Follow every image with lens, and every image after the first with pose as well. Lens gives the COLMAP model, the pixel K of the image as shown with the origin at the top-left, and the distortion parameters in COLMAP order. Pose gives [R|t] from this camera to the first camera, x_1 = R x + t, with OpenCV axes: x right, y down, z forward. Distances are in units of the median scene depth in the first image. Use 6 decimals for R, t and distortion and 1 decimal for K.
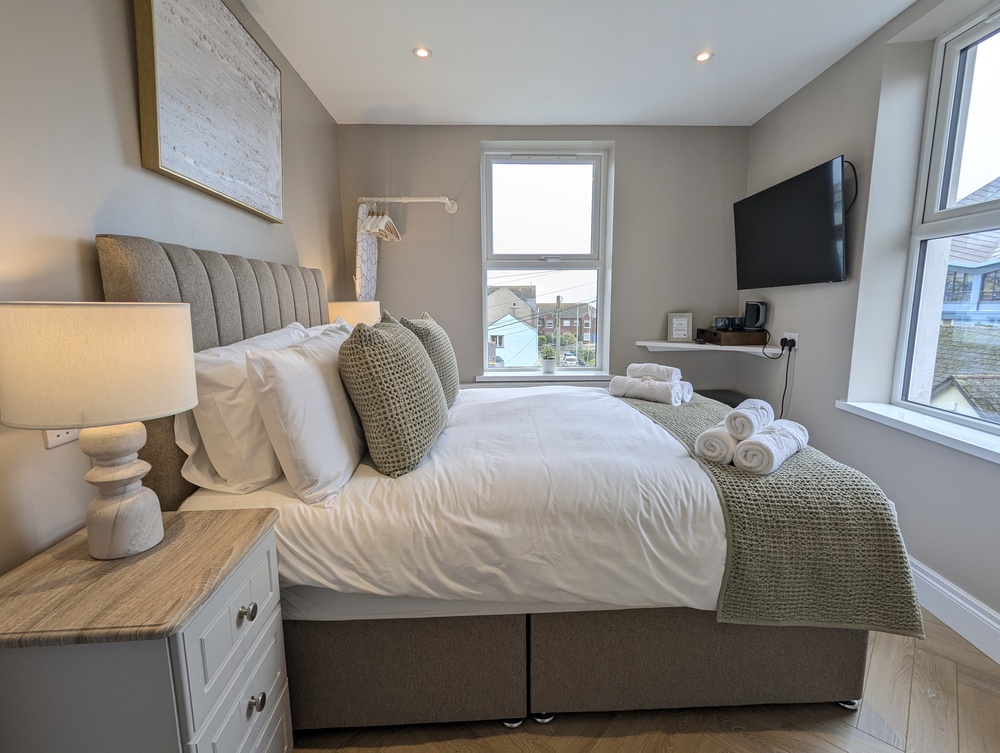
lens RADIAL K [[477.9, 0, 502.4], [0, 477.9, 377.4], [0, 0, 1]] dist [0.000630, -0.001115]
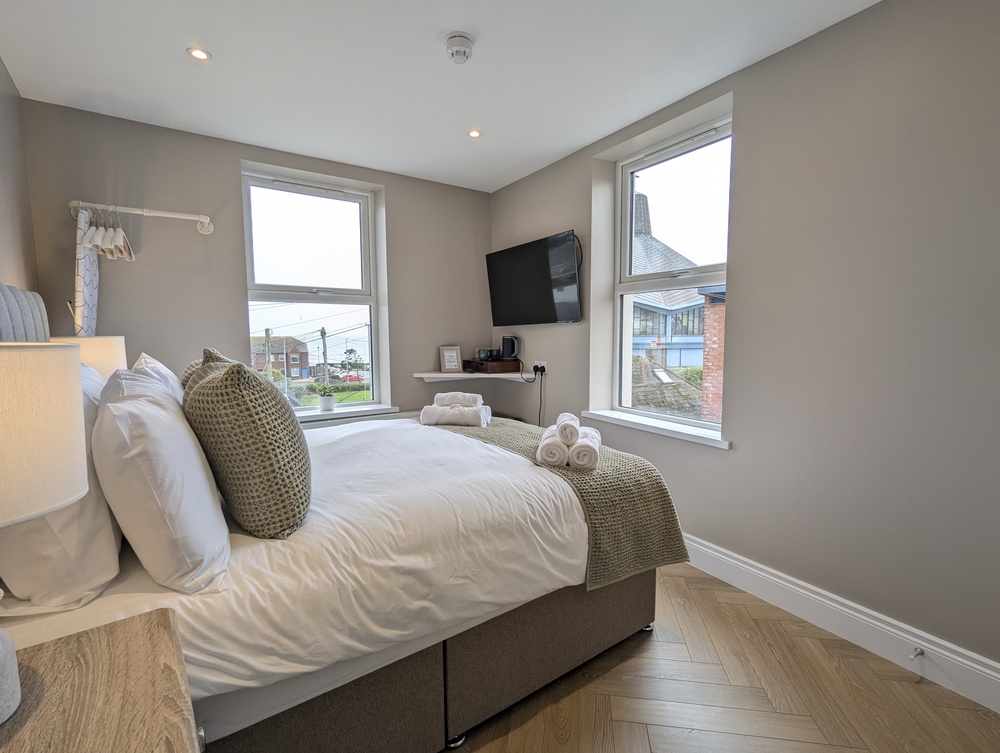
lens RADIAL K [[477.9, 0, 504.5], [0, 477.9, 376.1], [0, 0, 1]] dist [0.000630, -0.001115]
pose [[0.827963, -0.046381, 0.558862, -0.360681], [0.086172, 0.995261, -0.045066, -0.011195], [-0.554123, 0.085471, 0.828035, 0.028051]]
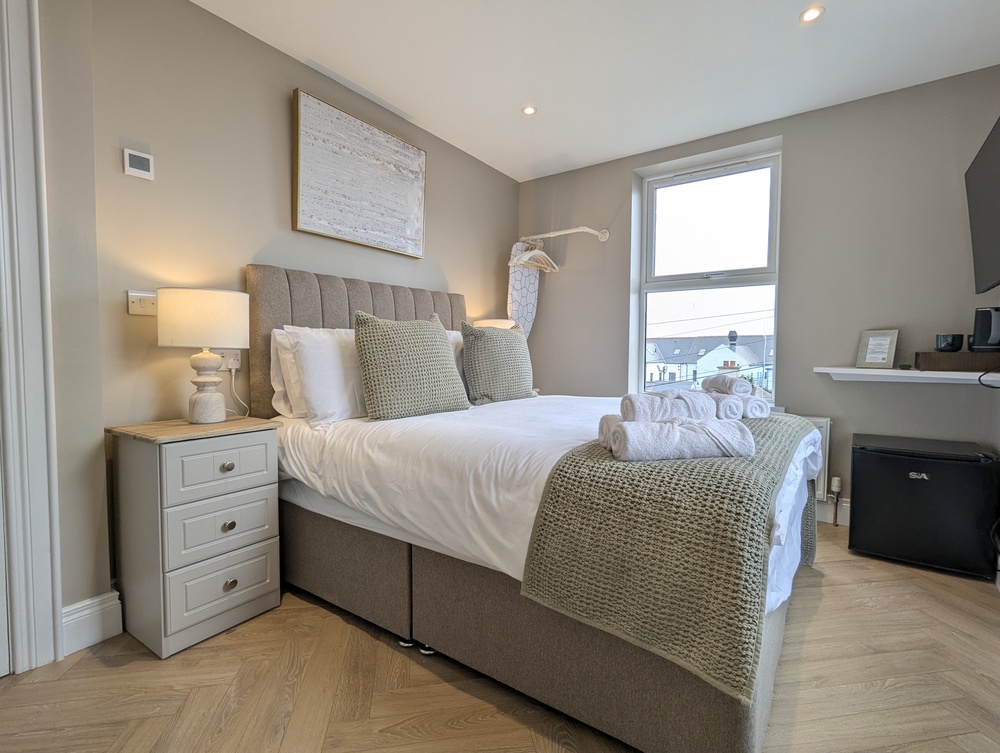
lens RADIAL K [[477.9, 0, 499.2], [0, 477.9, 376.3], [0, 0, 1]] dist [0.000630, -0.001115]
pose [[0.788673, 0.040303, -0.613490, 0.882869], [-0.106588, 0.991702, -0.071875, 0.132779], [0.605502, 0.122077, 0.786425, 0.136393]]
